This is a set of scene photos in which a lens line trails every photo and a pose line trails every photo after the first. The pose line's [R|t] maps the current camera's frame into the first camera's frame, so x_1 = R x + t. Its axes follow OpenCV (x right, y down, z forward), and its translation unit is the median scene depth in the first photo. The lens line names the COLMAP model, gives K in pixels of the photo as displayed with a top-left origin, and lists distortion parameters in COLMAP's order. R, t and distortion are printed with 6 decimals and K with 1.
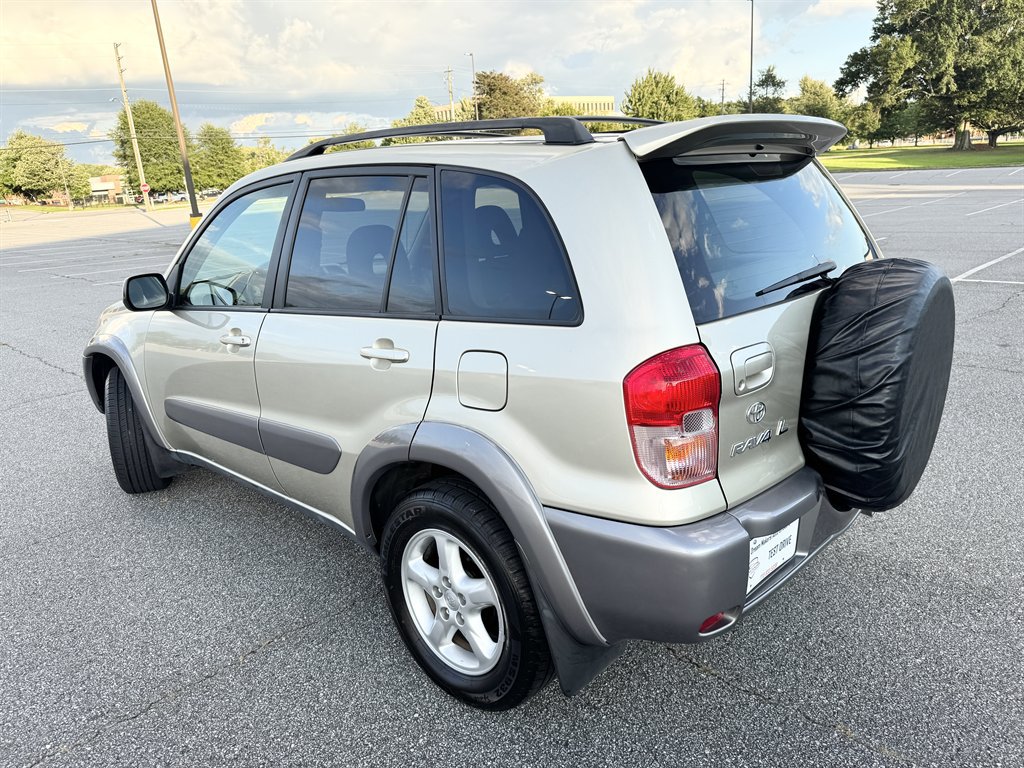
lens RADIAL K [[741.6, 0, 514.8], [0, 741.6, 383.9], [0, 0, 1]] dist [0.002822, -0.006696]
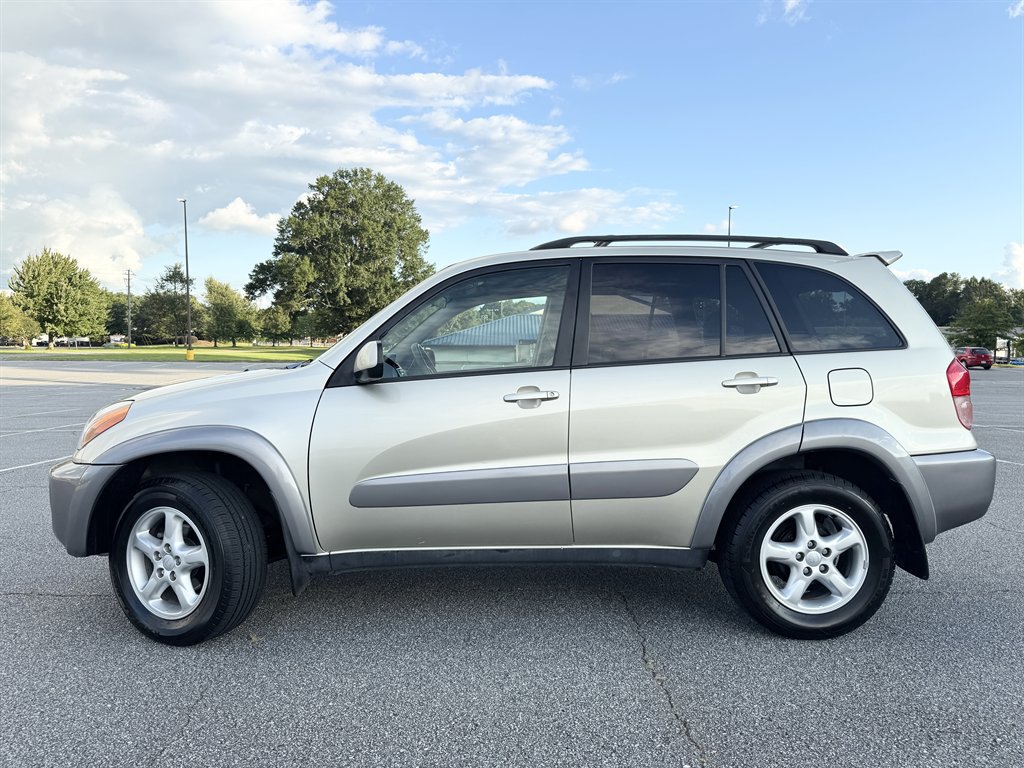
lens RADIAL K [[734.6, 0, 516.7], [0, 734.6, 387.0], [0, 0, 1]] dist [0.023137, -0.029771]
pose [[0.706651, 0.027671, 0.707021, -0.995661], [0.151160, 0.970262, -0.189055, 0.109685], [-0.691228, 0.240469, 0.681454, 0.260280]]
